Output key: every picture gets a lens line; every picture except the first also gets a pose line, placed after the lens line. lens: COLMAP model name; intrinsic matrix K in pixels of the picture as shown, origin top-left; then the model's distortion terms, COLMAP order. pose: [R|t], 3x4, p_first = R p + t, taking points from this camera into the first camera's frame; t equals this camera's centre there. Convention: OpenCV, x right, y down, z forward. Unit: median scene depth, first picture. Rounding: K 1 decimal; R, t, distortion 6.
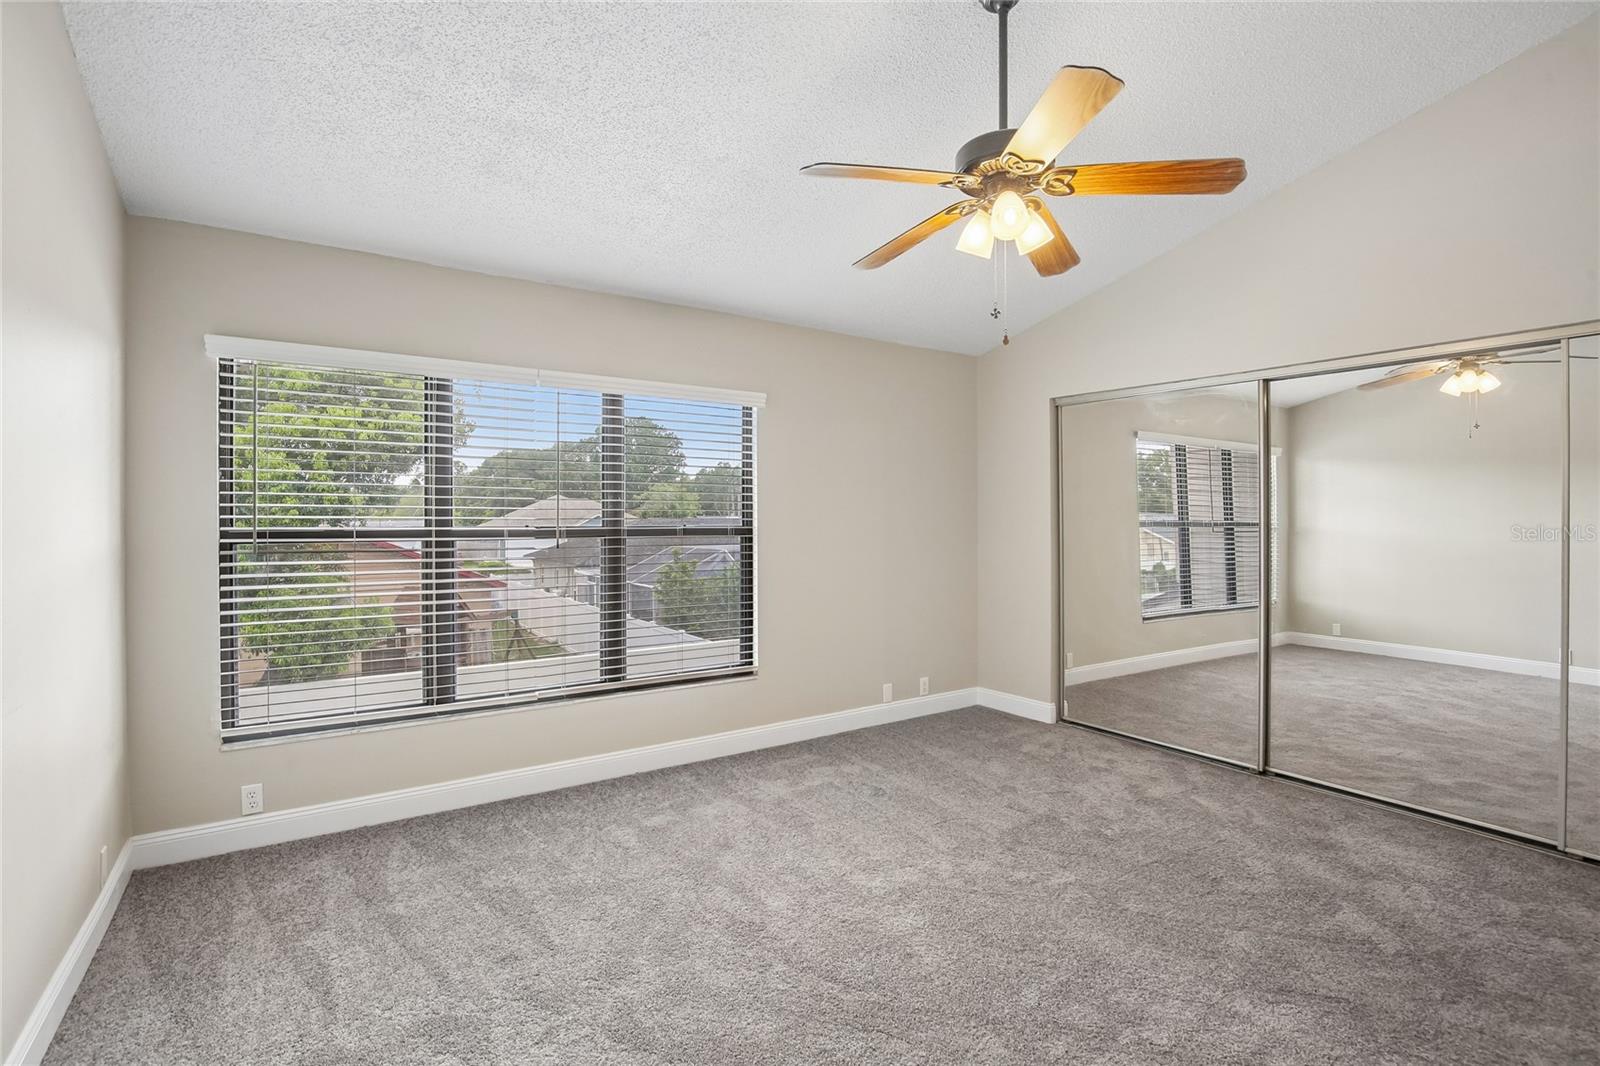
lens RADIAL K [[739.2, 0, 804.6], [0, 739.2, 526.3], [0, 0, 1]] dist [-0.035314, 0.006799]
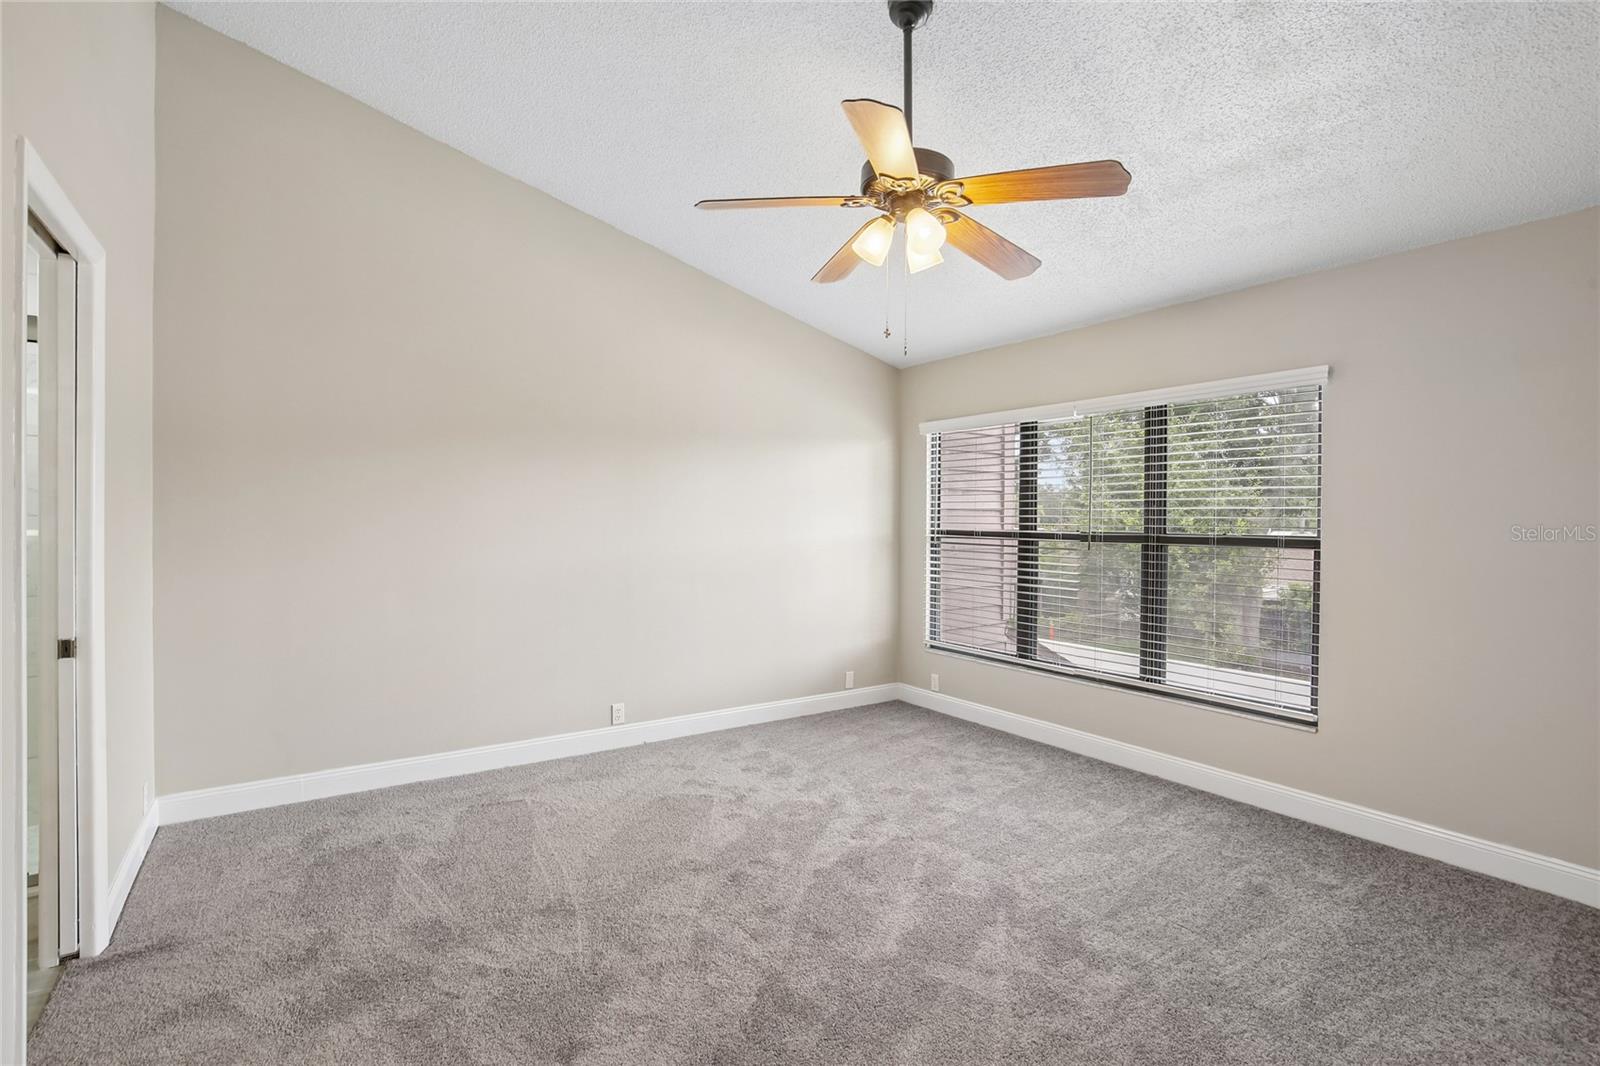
lens RADIAL K [[739.2, 0, 799.8], [0, 739.2, 534.3], [0, 0, 1]] dist [-0.035314, 0.006799]
pose [[0.005657, 0.017725, -0.999827, 0.878303], [-0.019100, 0.999662, 0.017614, -0.007904], [0.999802, 0.018997, 0.005993, 0.561170]]
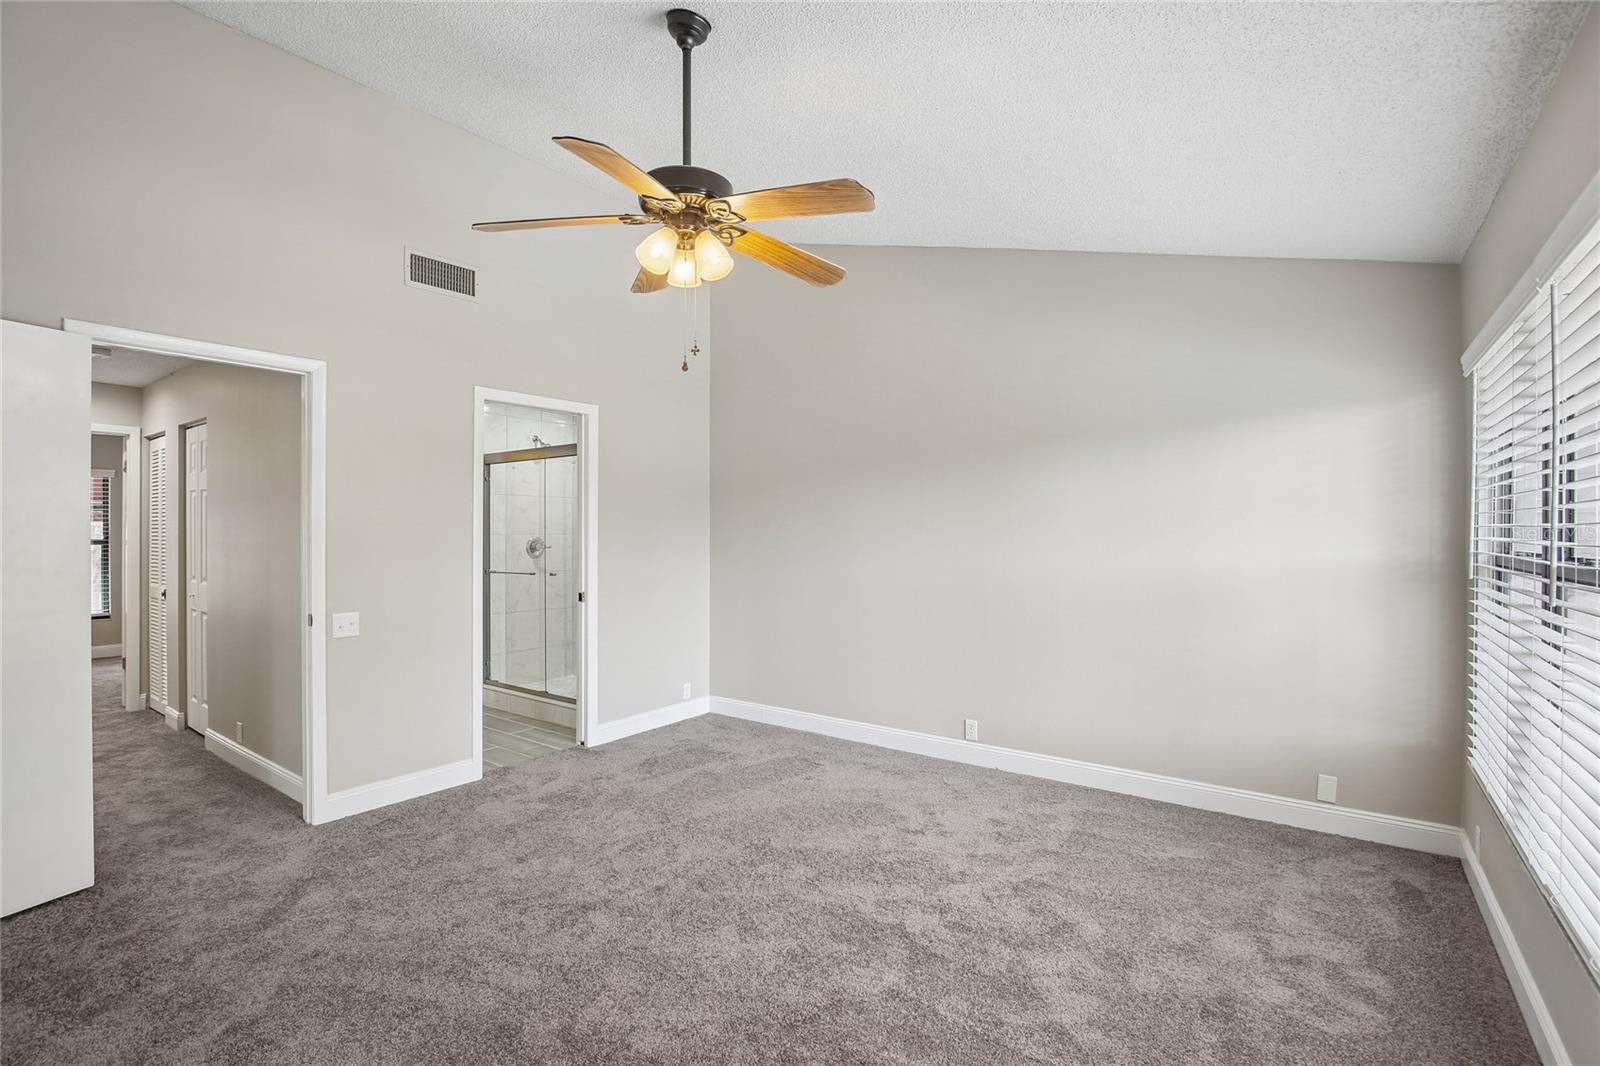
lens RADIAL K [[739.2, 0, 807.0], [0, 739.2, 538.6], [0, 0, 1]] dist [-0.035314, 0.006799]
pose [[-0.942952, 0.000352, -0.332929, 0.297517], [-0.006963, 0.999760, 0.020779, -0.023143], [0.332857, 0.021912, -0.942723, 1.358904]]
